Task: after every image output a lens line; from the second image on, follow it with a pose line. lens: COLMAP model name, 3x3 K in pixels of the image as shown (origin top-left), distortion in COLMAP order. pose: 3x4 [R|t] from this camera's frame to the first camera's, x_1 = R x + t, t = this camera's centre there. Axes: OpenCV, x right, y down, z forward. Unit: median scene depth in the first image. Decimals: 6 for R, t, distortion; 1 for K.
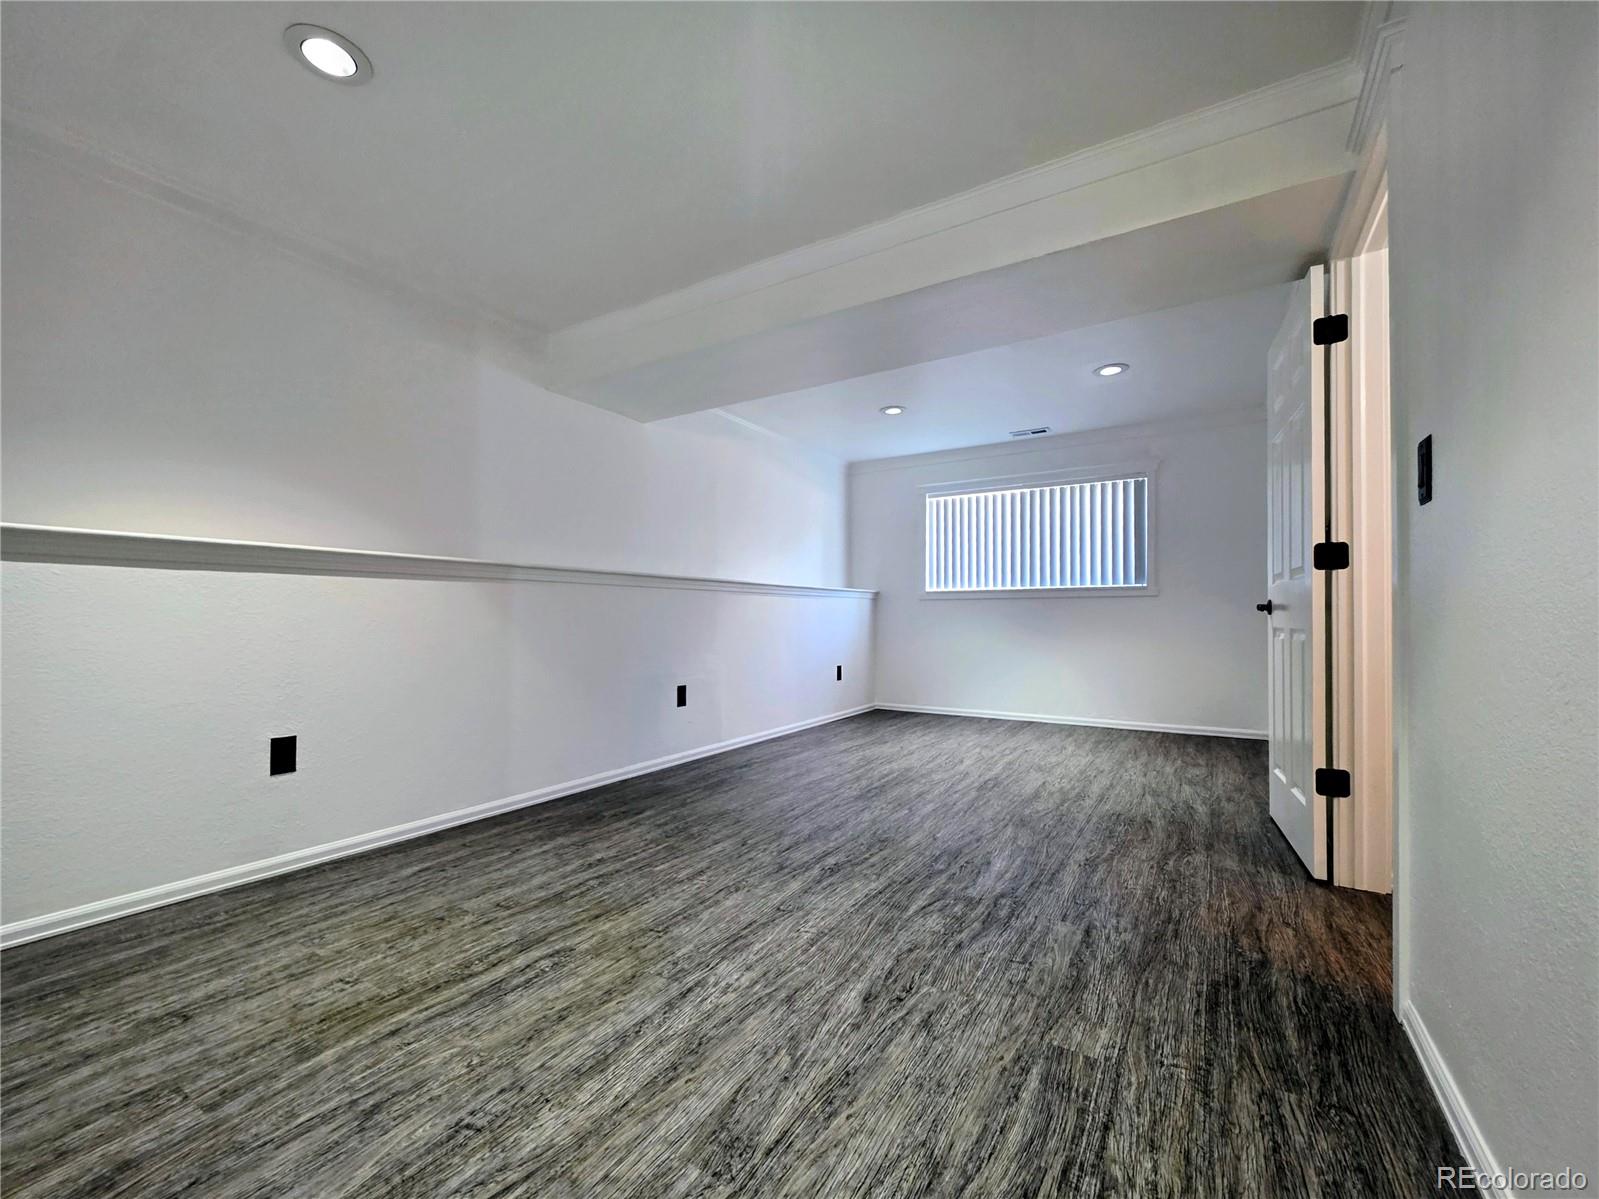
lens RADIAL K [[640.6, 0, 794.9], [0, 640.6, 602.6], [0, 0, 1]] dist [0.003552, -0.000106]
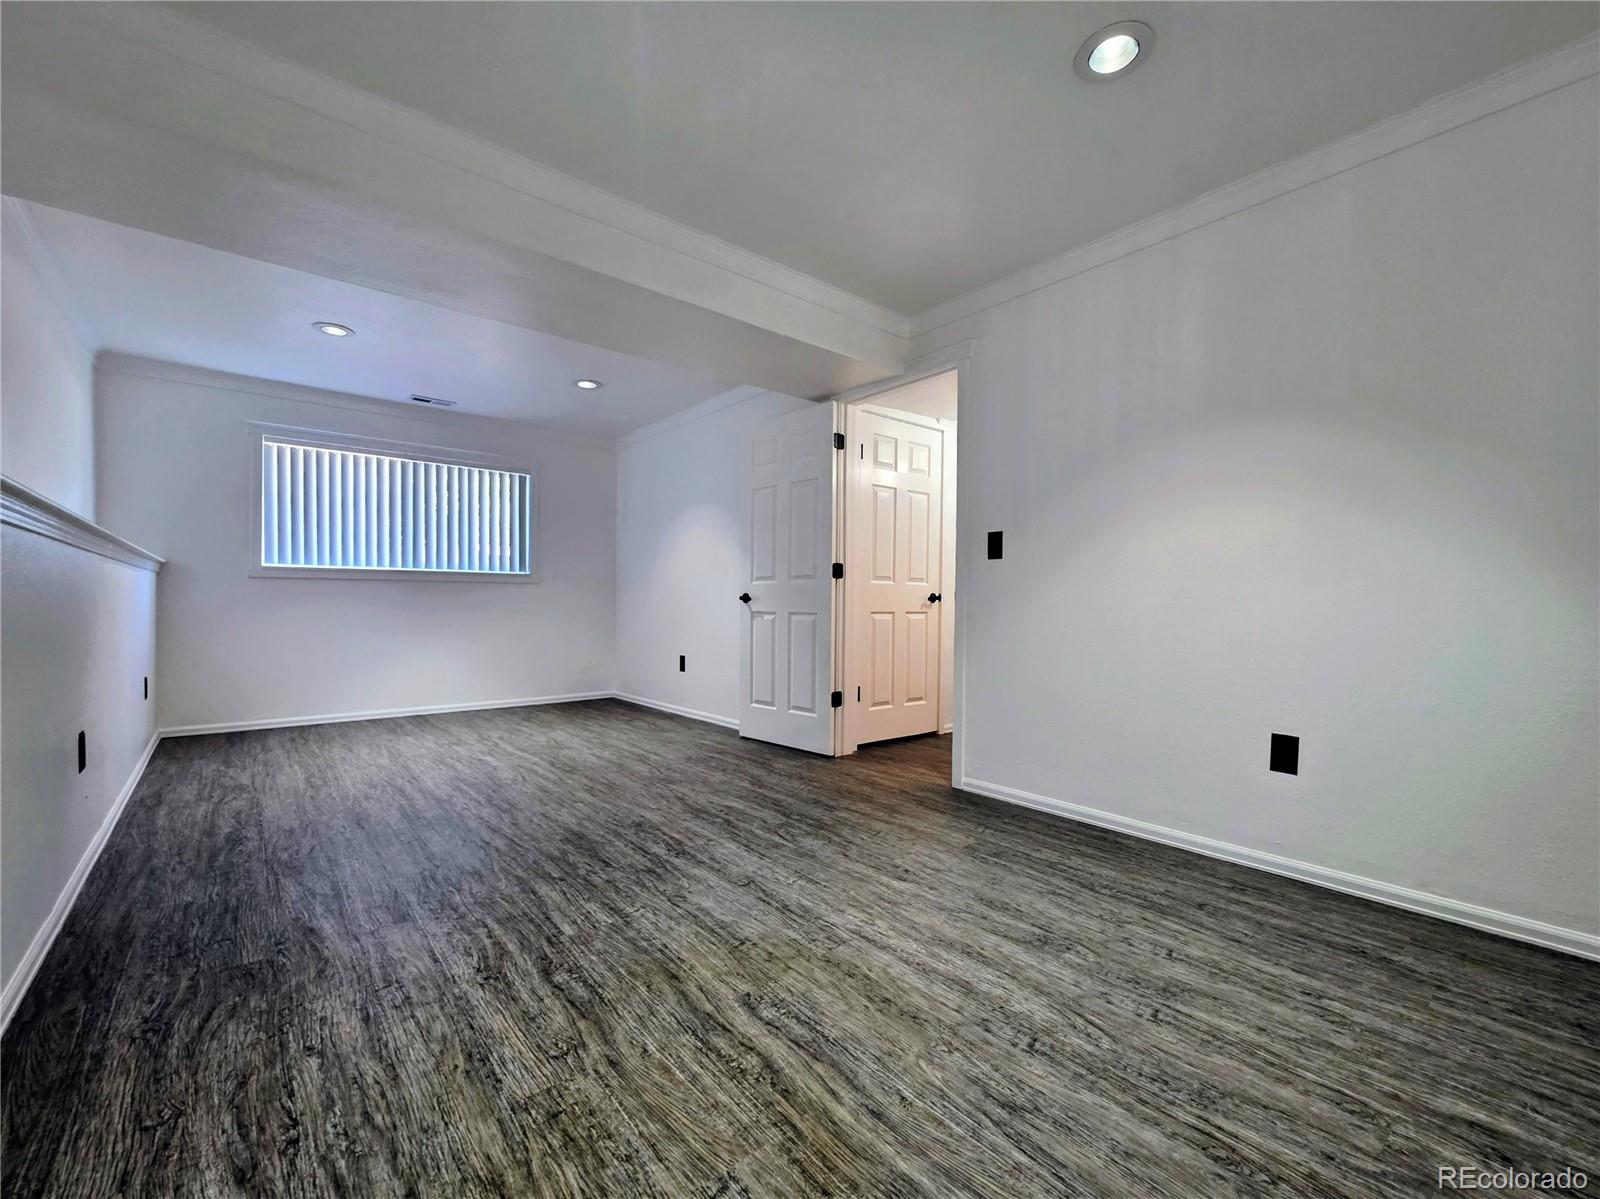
lens RADIAL K [[641.0, 0, 793.3], [0, 641.0, 611.7], [0, 0, 1]] dist [0.003552, -0.000106]
pose [[0.355213, -0.010118, 0.934731, -0.830052], [-0.028441, 0.999362, 0.021626, 0.003962], [-0.934353, -0.034266, 0.354698, 0.481109]]
